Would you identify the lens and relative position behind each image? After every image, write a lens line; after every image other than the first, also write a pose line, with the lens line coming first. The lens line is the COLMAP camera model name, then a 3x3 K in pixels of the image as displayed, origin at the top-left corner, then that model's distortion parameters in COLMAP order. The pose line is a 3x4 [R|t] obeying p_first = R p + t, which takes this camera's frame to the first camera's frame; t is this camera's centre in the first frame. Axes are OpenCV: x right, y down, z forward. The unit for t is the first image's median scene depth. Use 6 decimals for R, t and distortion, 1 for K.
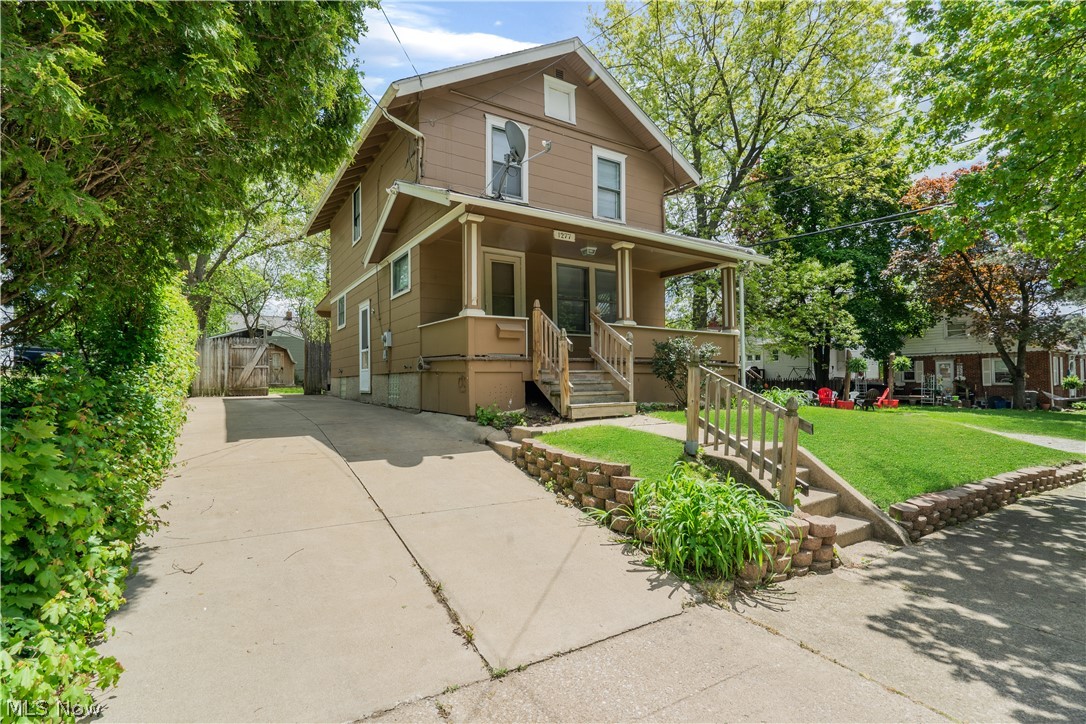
lens RADIAL K [[504.7, 0, 543.0], [0, 504.7, 362.0], [0, 0, 1]] dist [0.001041, 0.000306]
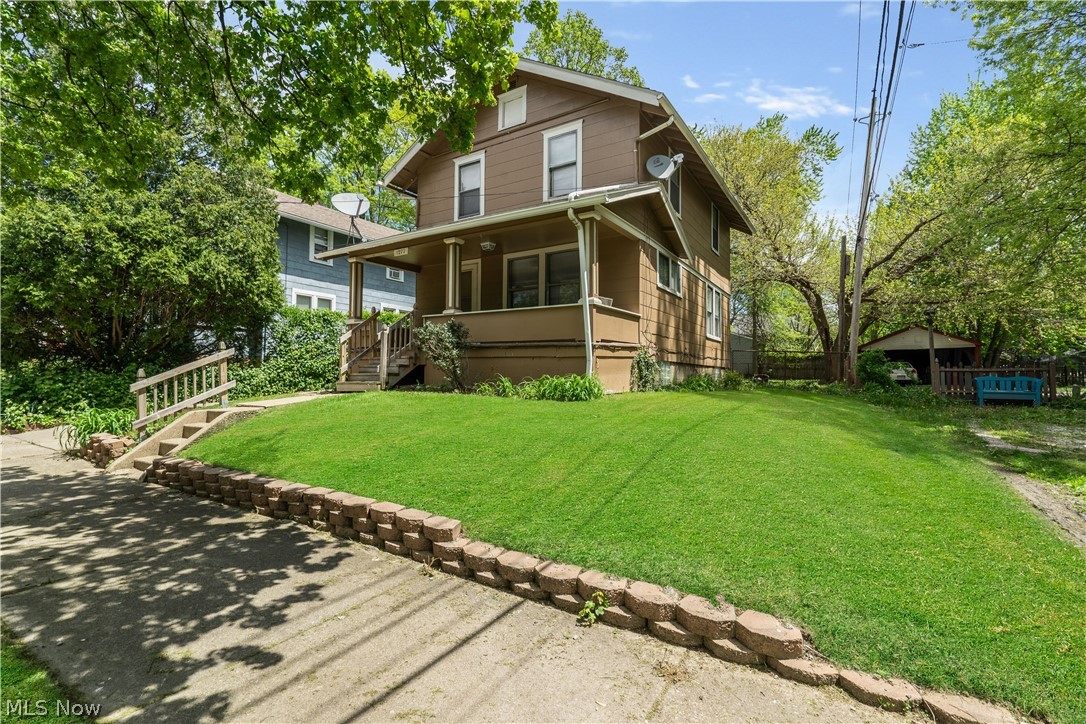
lens RADIAL K [[498.6, 0, 541.0], [0, 498.6, 348.2], [0, 0, 1]] dist [-0.001092, -0.000056]
pose [[0.427982, -0.044964, -0.902668, 1.072442], [0.026700, 0.998955, -0.037102, 0.040221], [0.903393, -0.008222, 0.428736, 0.631179]]
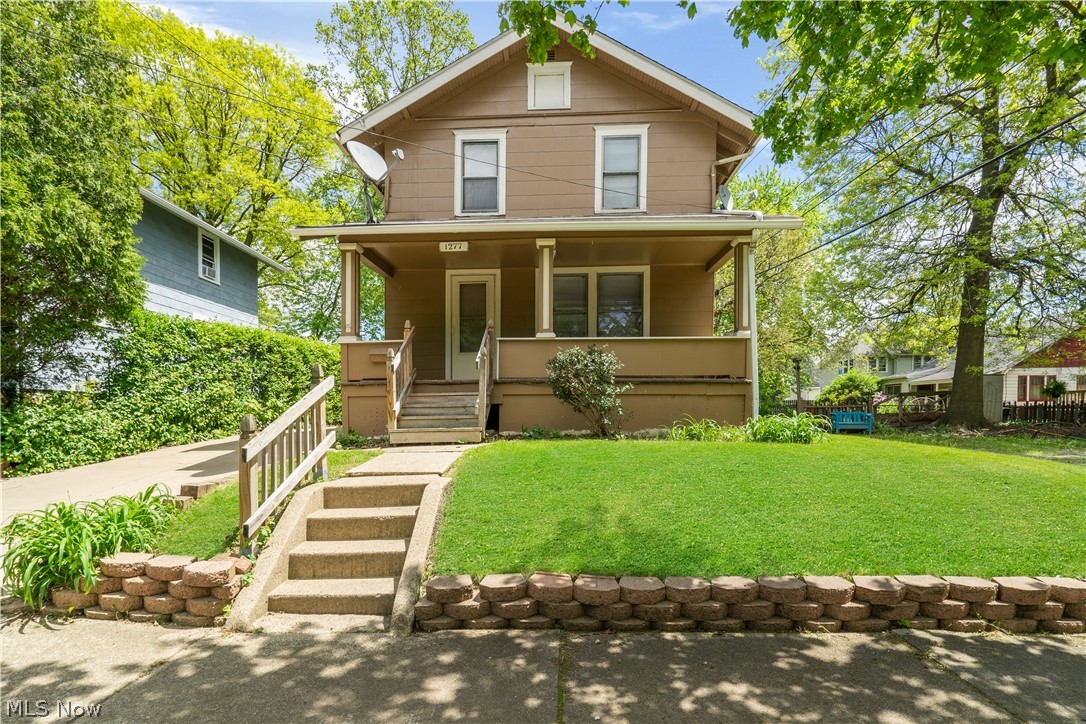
lens RADIAL K [[520.2, 0, 543.7], [0, 520.2, 418.1], [0, 0, 1]] dist [0.000470, 0.000104]
pose [[0.830282, 0.001000, -0.557342, 0.570200], [0.025215, 0.998907, 0.039356, 0.022937], [0.556772, -0.046731, 0.829350, 0.237007]]
